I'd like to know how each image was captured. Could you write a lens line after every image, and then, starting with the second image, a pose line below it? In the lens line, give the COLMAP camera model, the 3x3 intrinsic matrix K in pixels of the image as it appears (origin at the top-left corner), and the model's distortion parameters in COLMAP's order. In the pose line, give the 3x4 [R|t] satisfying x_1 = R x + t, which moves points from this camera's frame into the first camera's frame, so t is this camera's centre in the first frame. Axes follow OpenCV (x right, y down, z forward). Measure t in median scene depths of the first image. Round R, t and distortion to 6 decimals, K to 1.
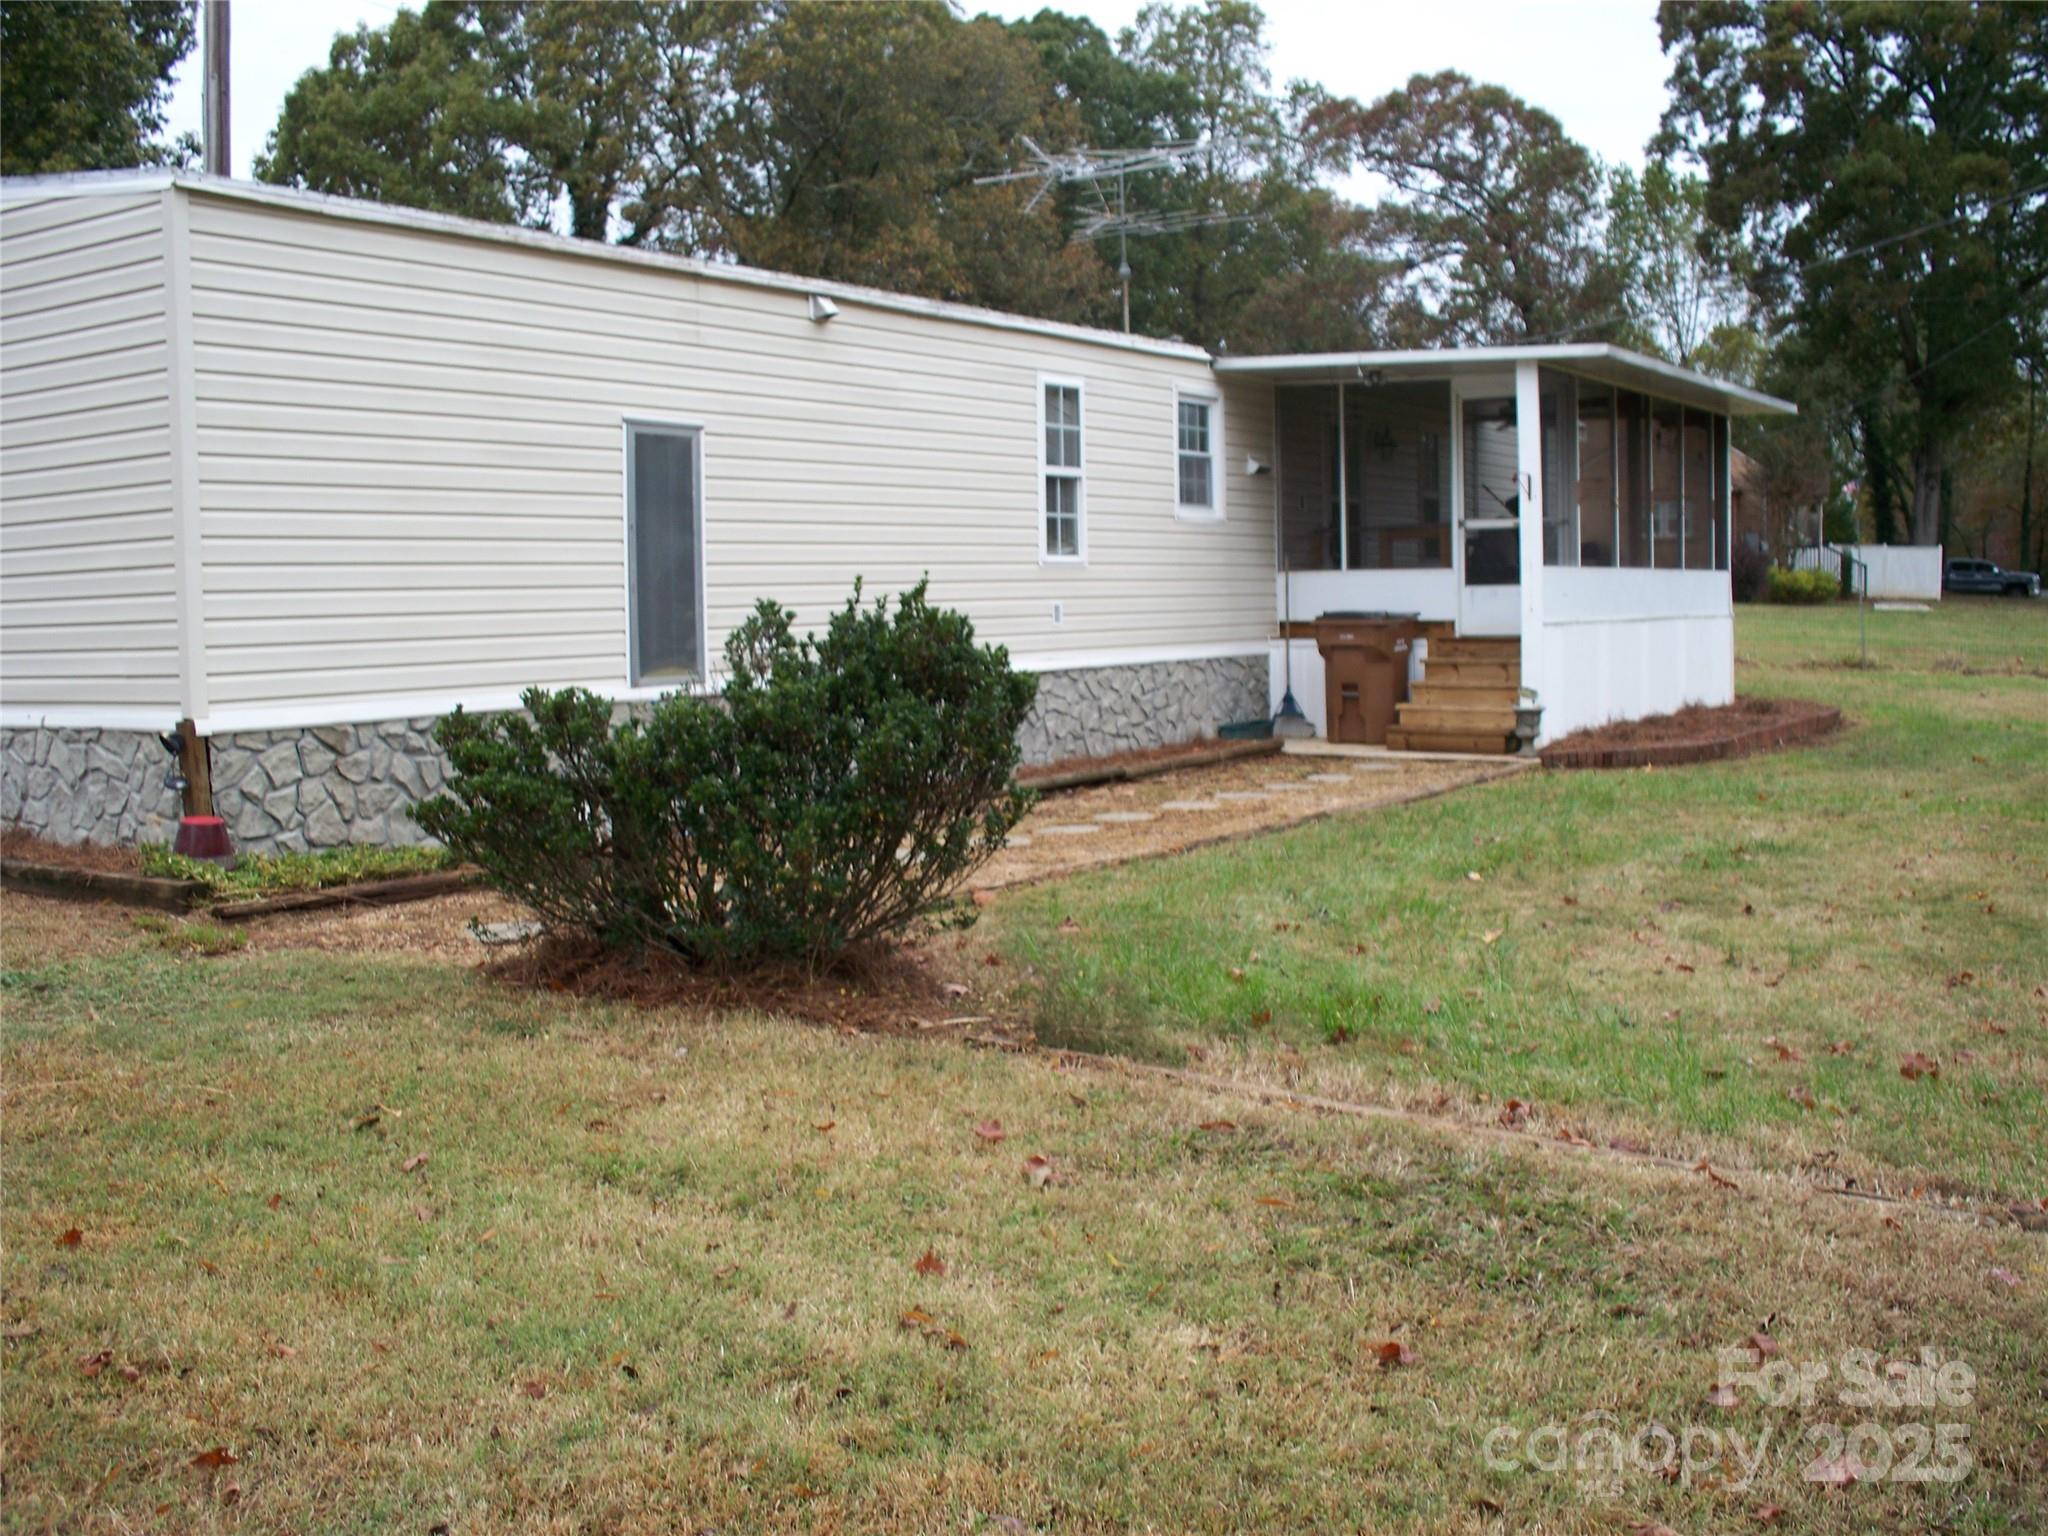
lens RADIAL K [[2130.4, 0, 1038.7], [0, 2130.4, 802.4], [0, 0, 1]] dist [-0.229062, 0.284576]
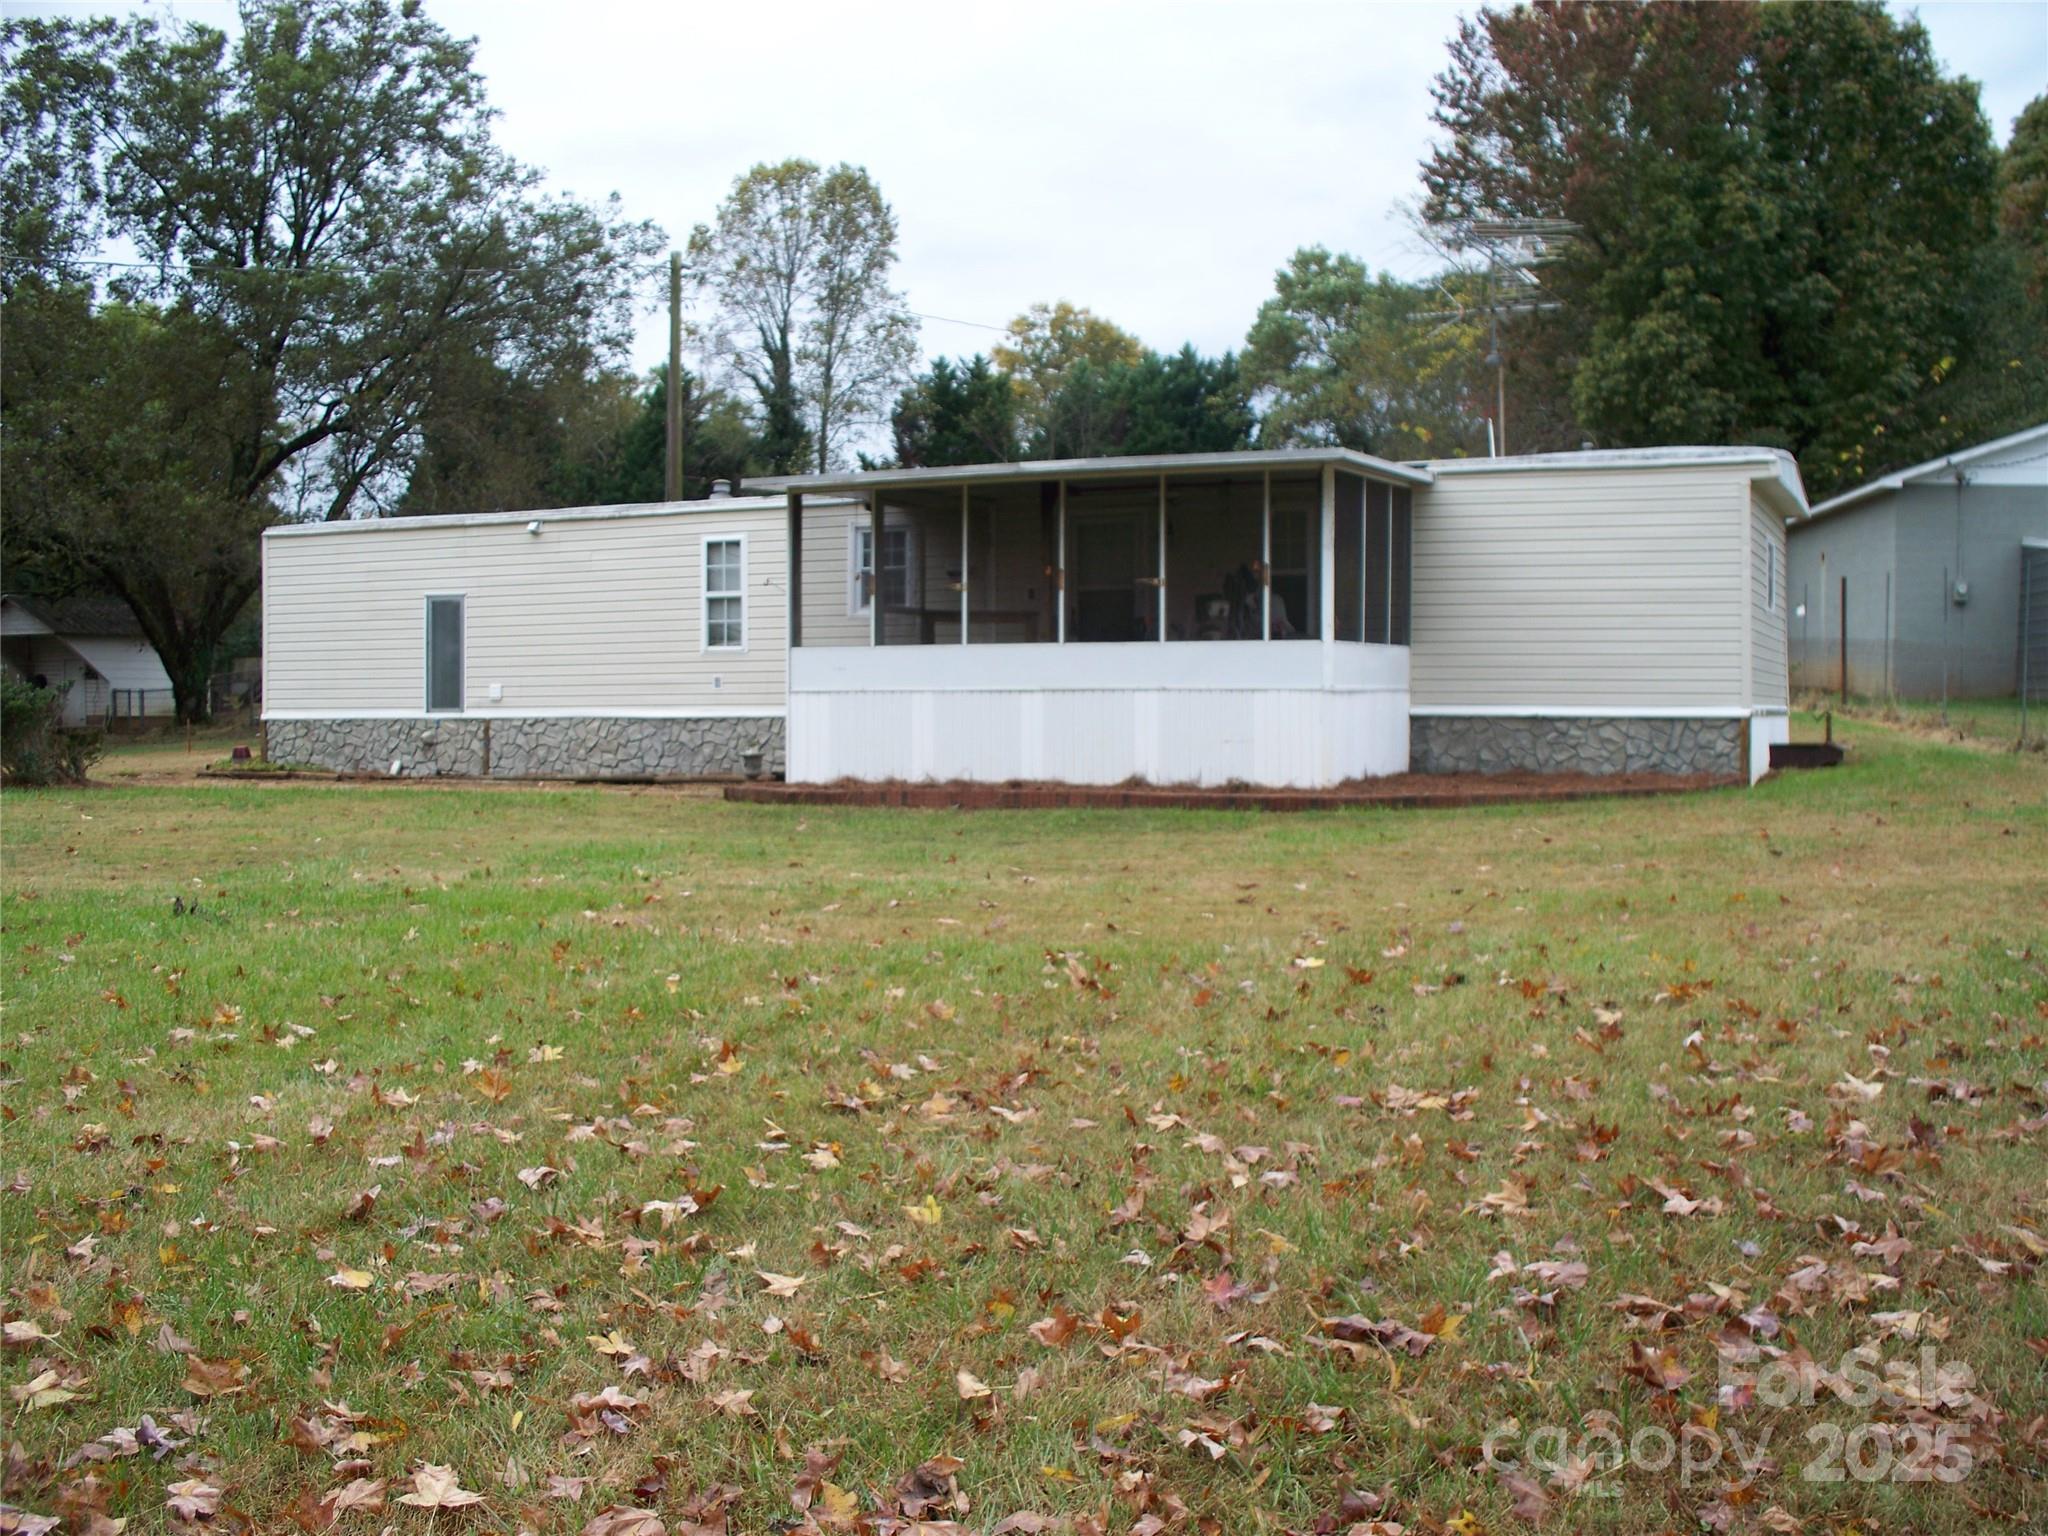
lens RADIAL K [[2130.4, 0, 1038.7], [0, 2130.4, 802.4], [0, 0, 1]] dist [-0.229062, 0.284576]
pose [[0.145665, 0.062873, -0.987334, 1.571472], [-0.094347, 0.994313, 0.049399, -0.097128], [0.984825, 0.085956, 0.150768, 0.968470]]
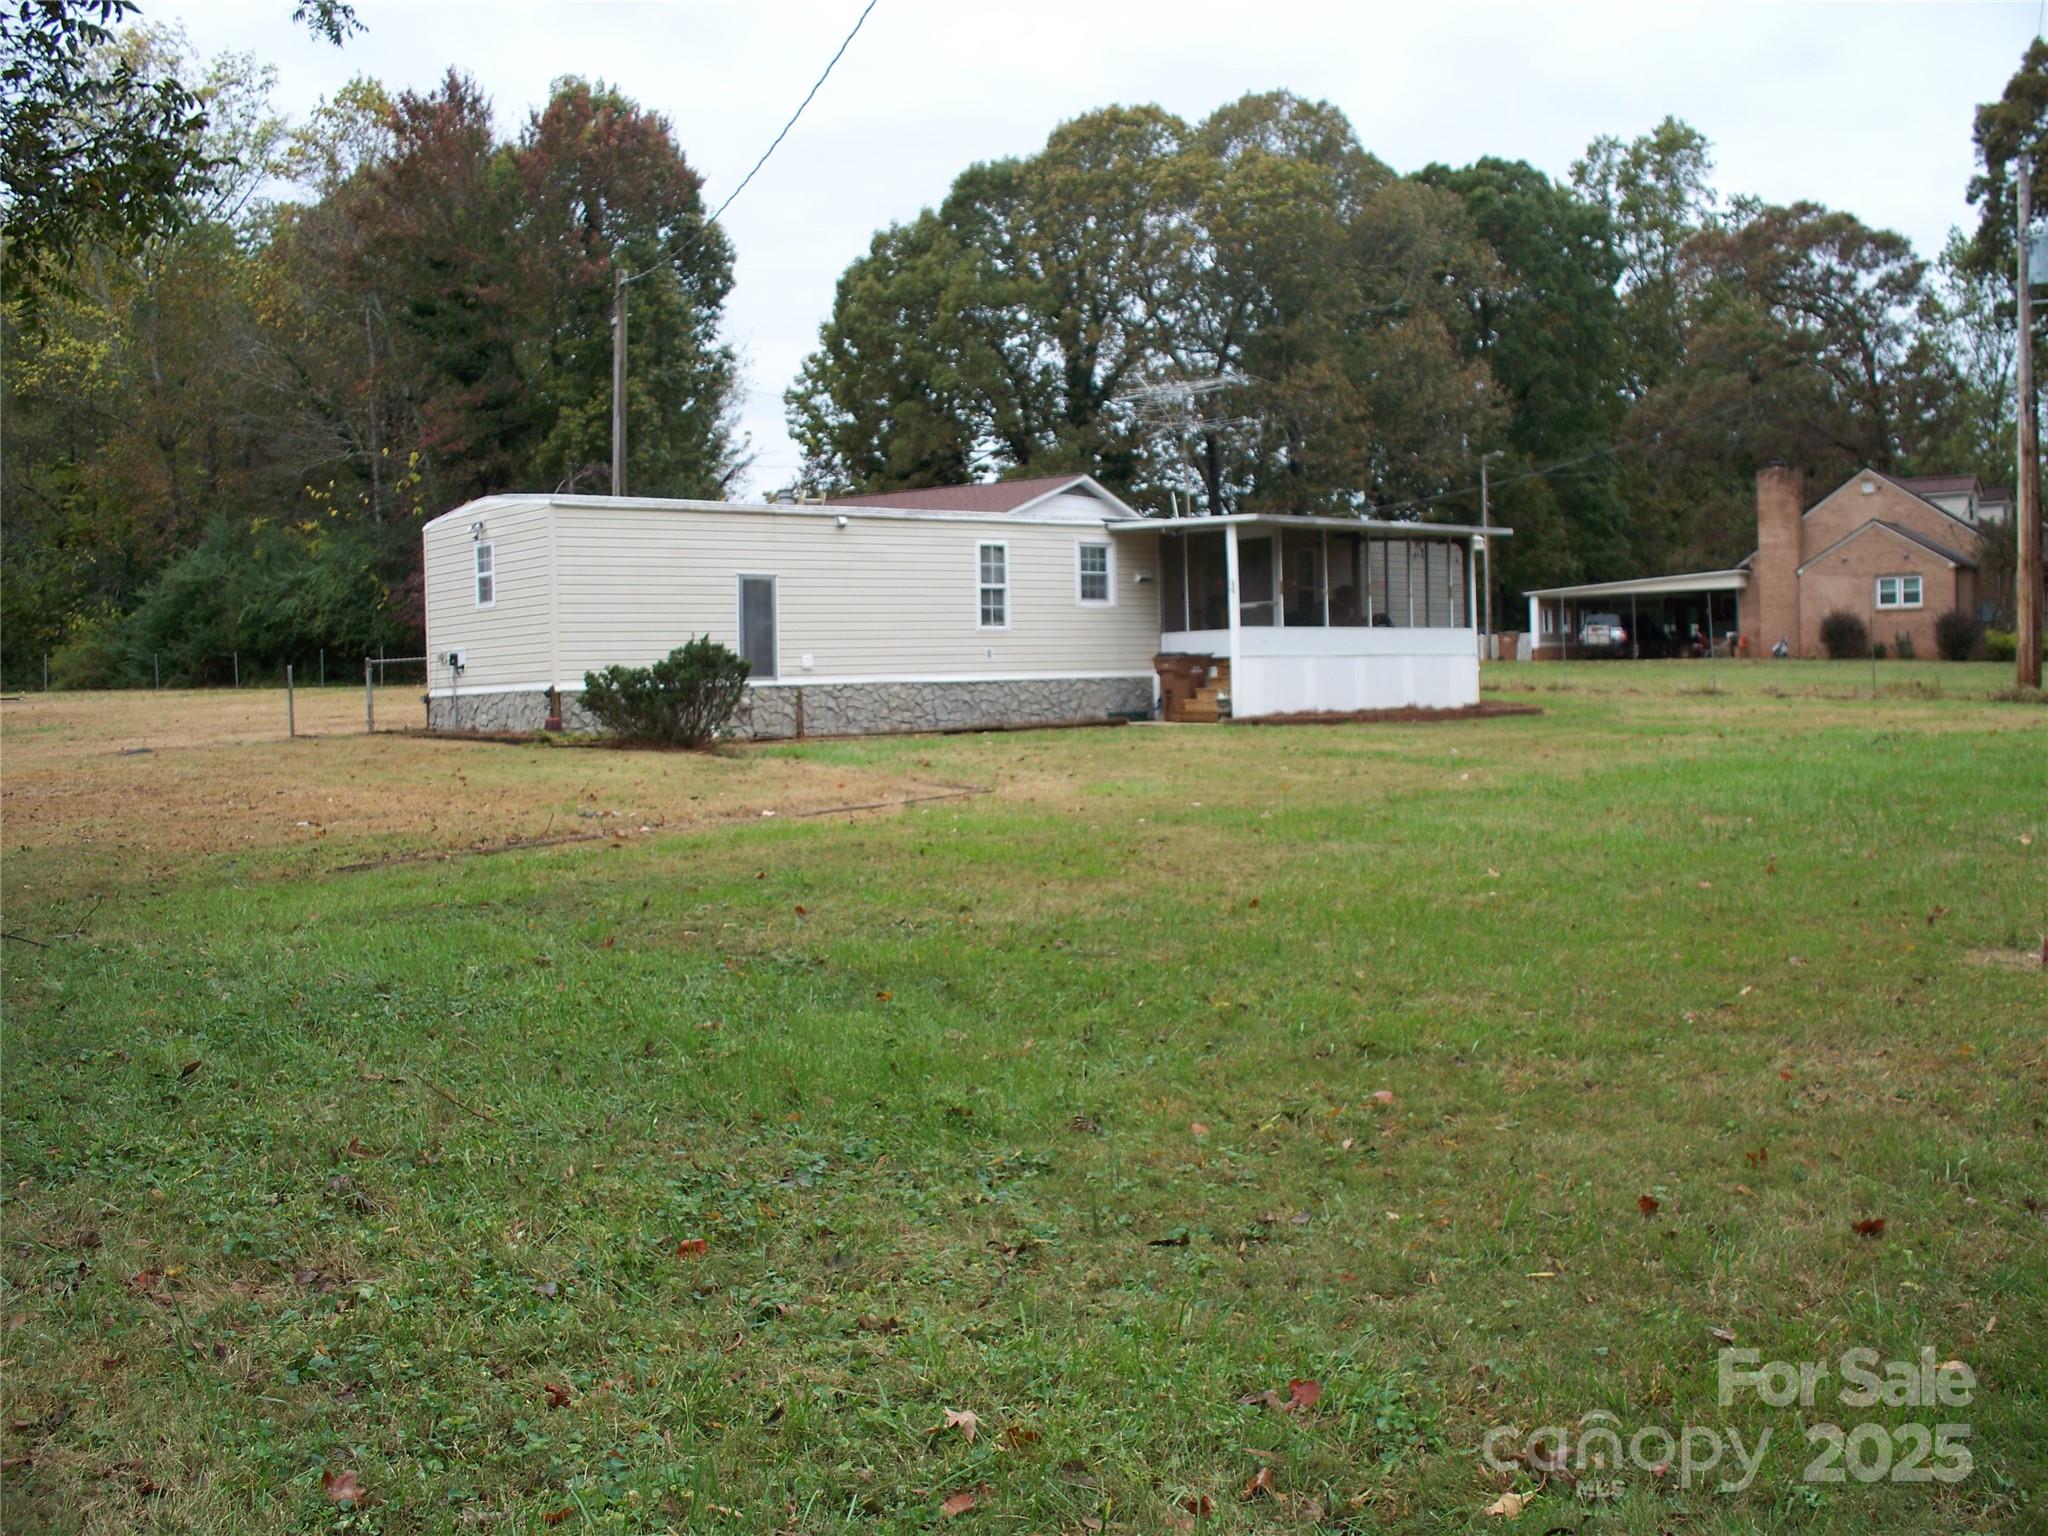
lens RADIAL K [[2130.4, 0, 1038.7], [0, 2130.4, 802.4], [0, 0, 1]] dist [-0.229062, 0.284576]
pose [[0.954045, 0.009907, -0.299500, 0.657778], [-0.020894, 0.999220, -0.033504, 0.121423], [0.298935, 0.038222, 0.953508, -0.939297]]
